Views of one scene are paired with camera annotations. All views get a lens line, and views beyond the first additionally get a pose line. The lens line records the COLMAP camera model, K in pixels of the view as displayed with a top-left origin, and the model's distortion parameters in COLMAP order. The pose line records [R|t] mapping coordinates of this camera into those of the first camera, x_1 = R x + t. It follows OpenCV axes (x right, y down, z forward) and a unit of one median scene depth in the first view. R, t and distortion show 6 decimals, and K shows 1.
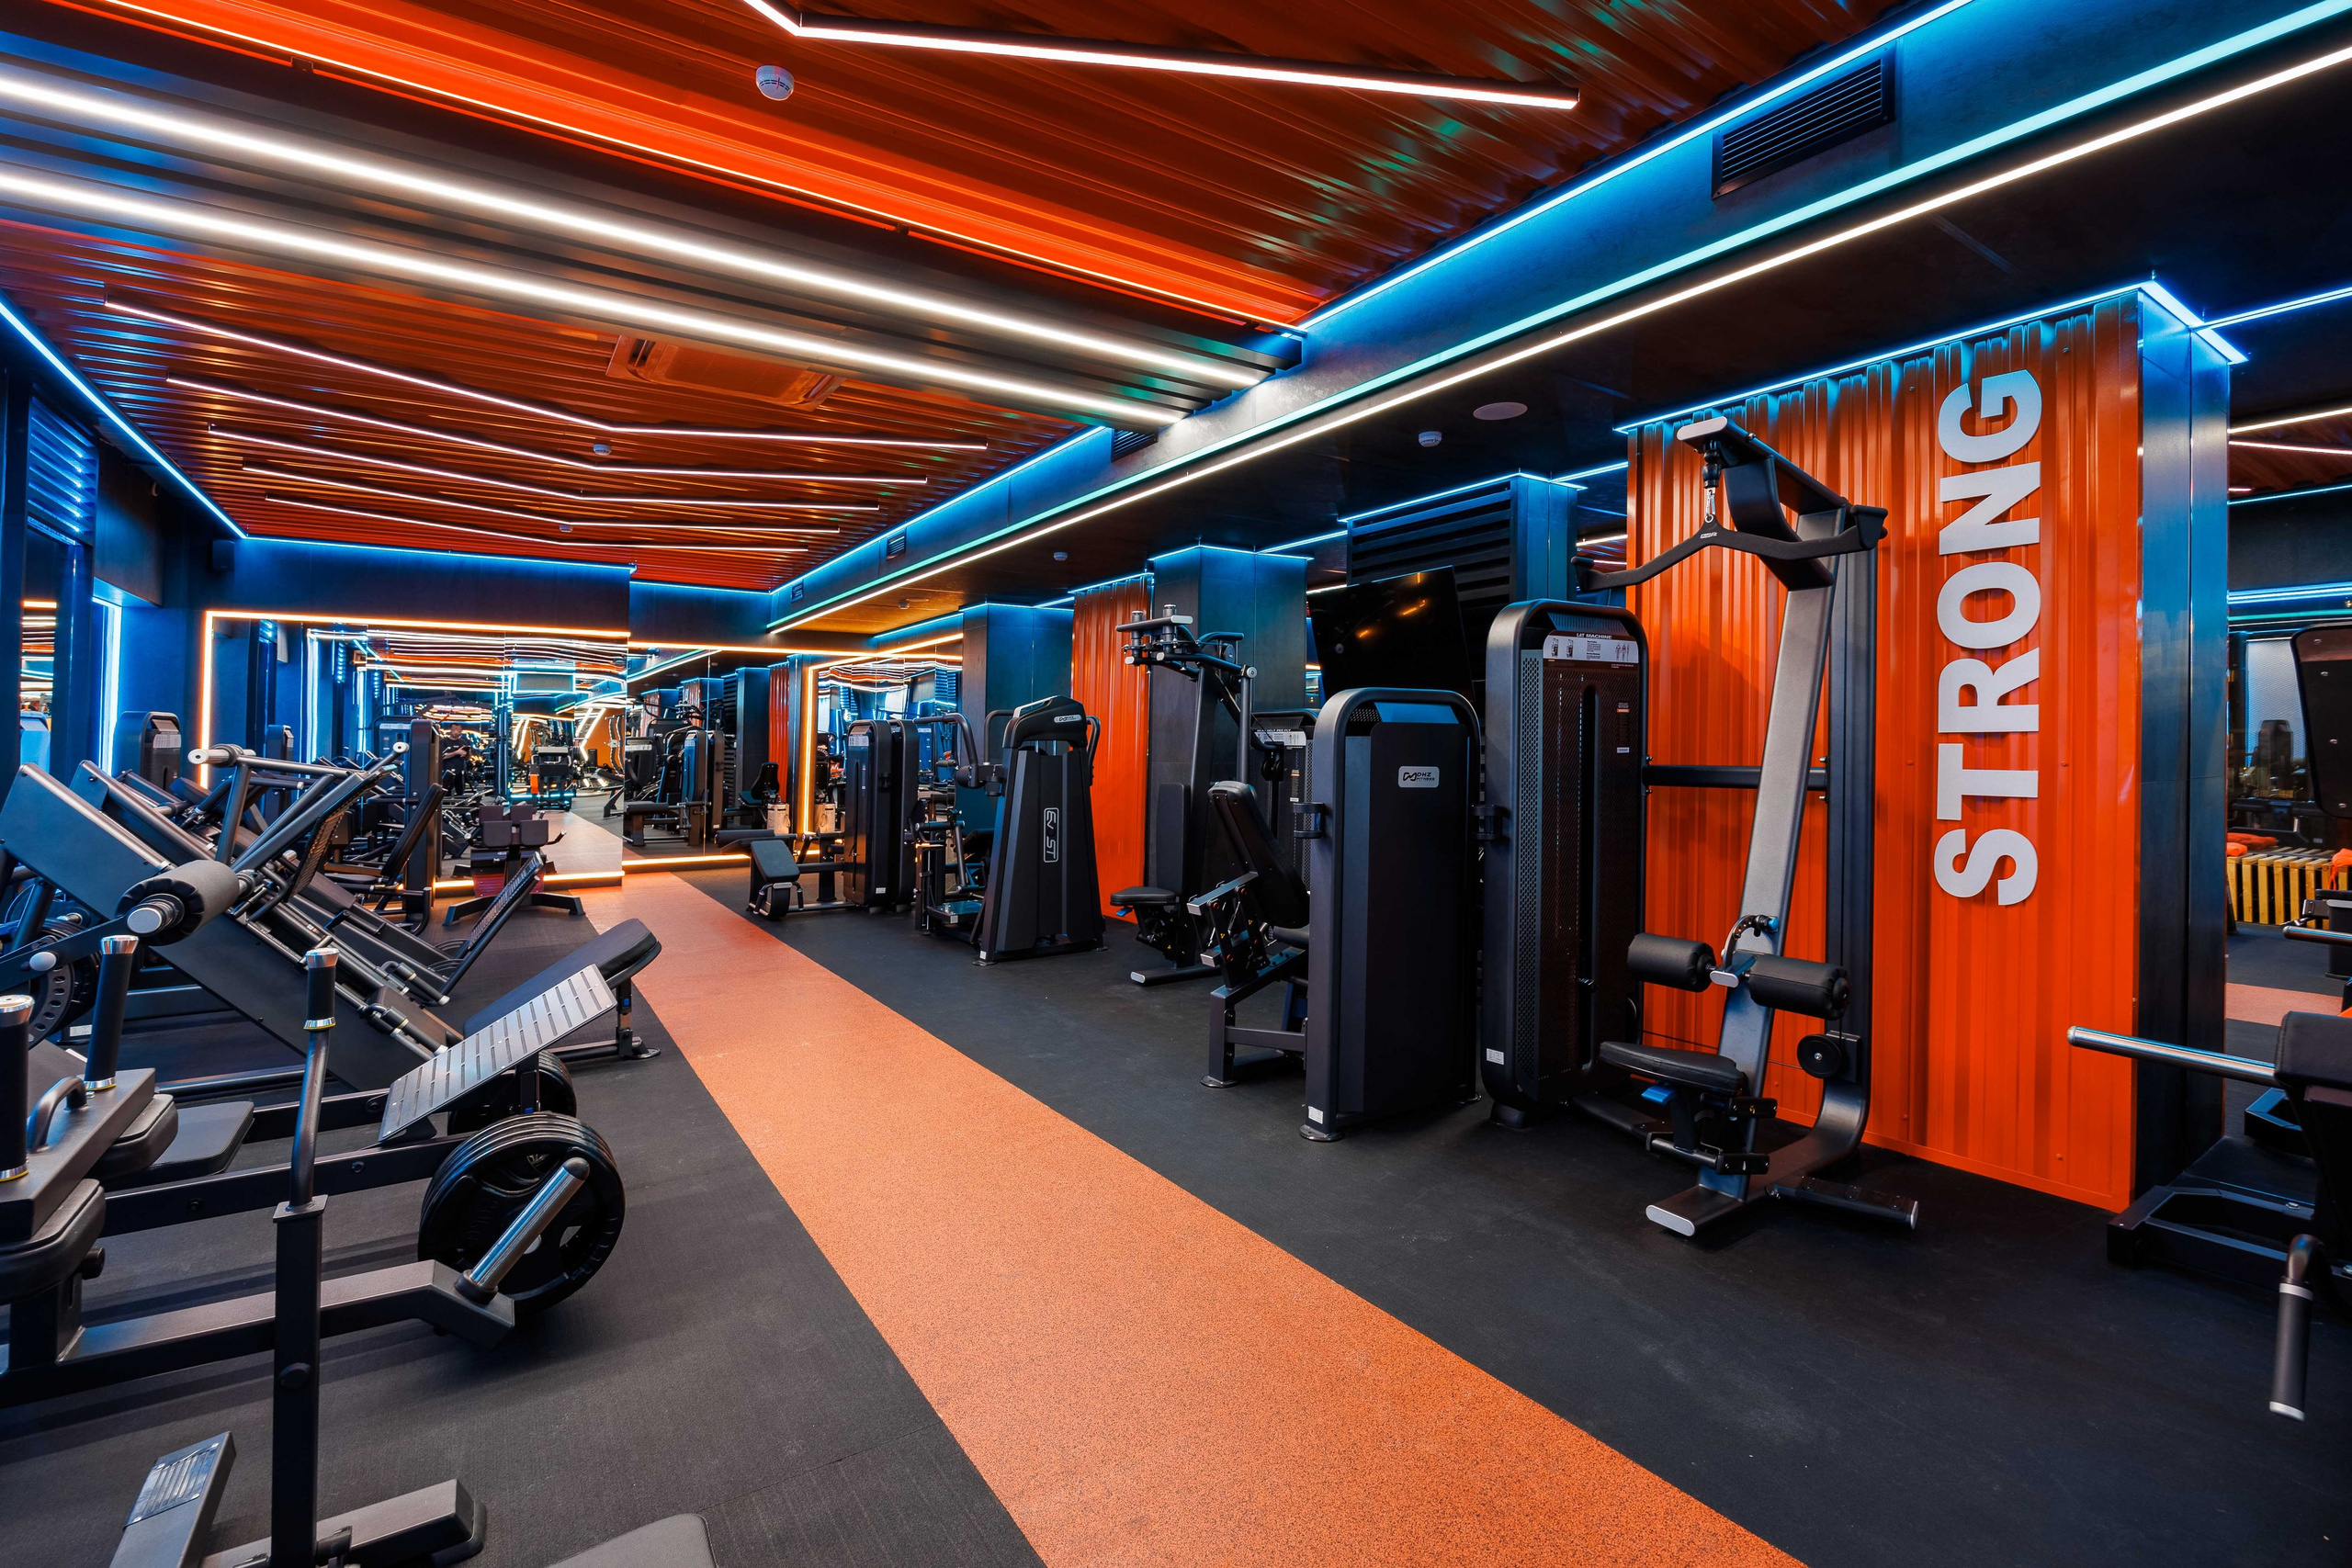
lens RADIAL K [[1047.8, 0, 1172.8], [0, 1047.8, 728.2], [0, 0, 1]] dist [-0.020054, -0.000132]
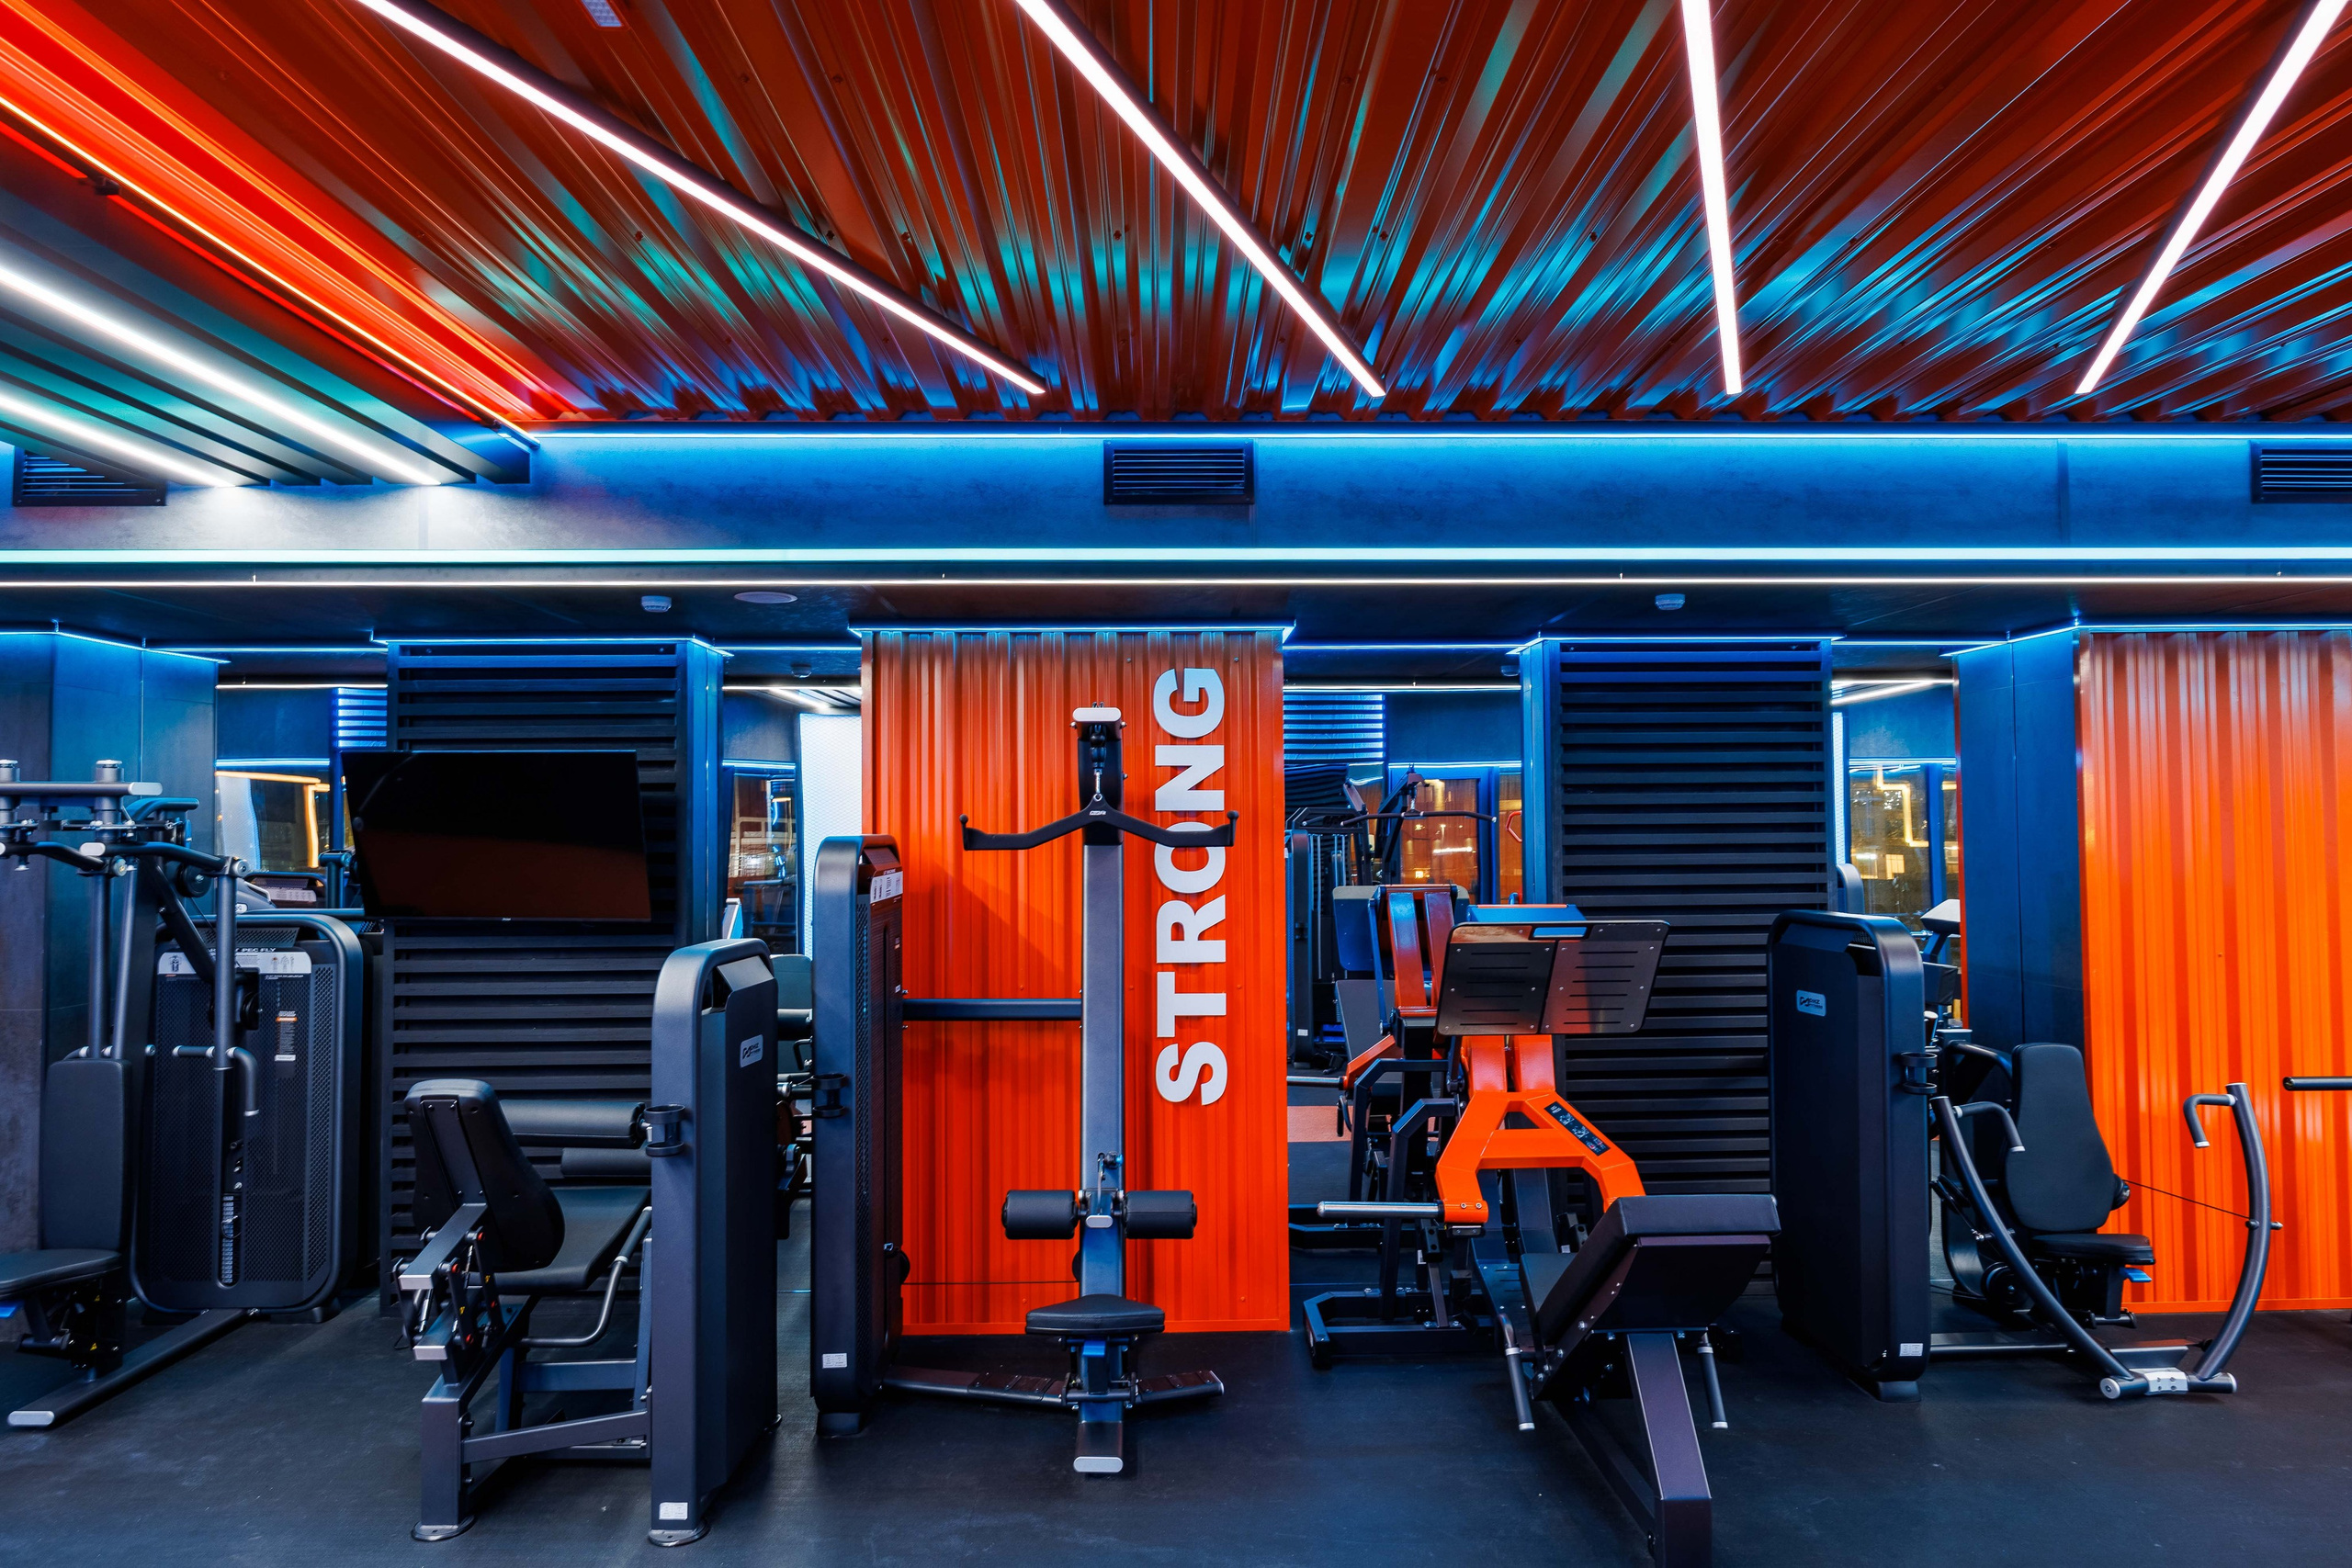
lens RADIAL K [[1371.8, 0, 1176.0], [0, 1371.8, 784.0], [0, 0, 1]] dist [-0.010946, -0.002369]
pose [[0.534902, 0.028255, 0.844441, -0.580171], [-0.010476, 0.999586, -0.026810, -0.159859], [-0.844849, 0.005494, 0.534976, 0.148017]]
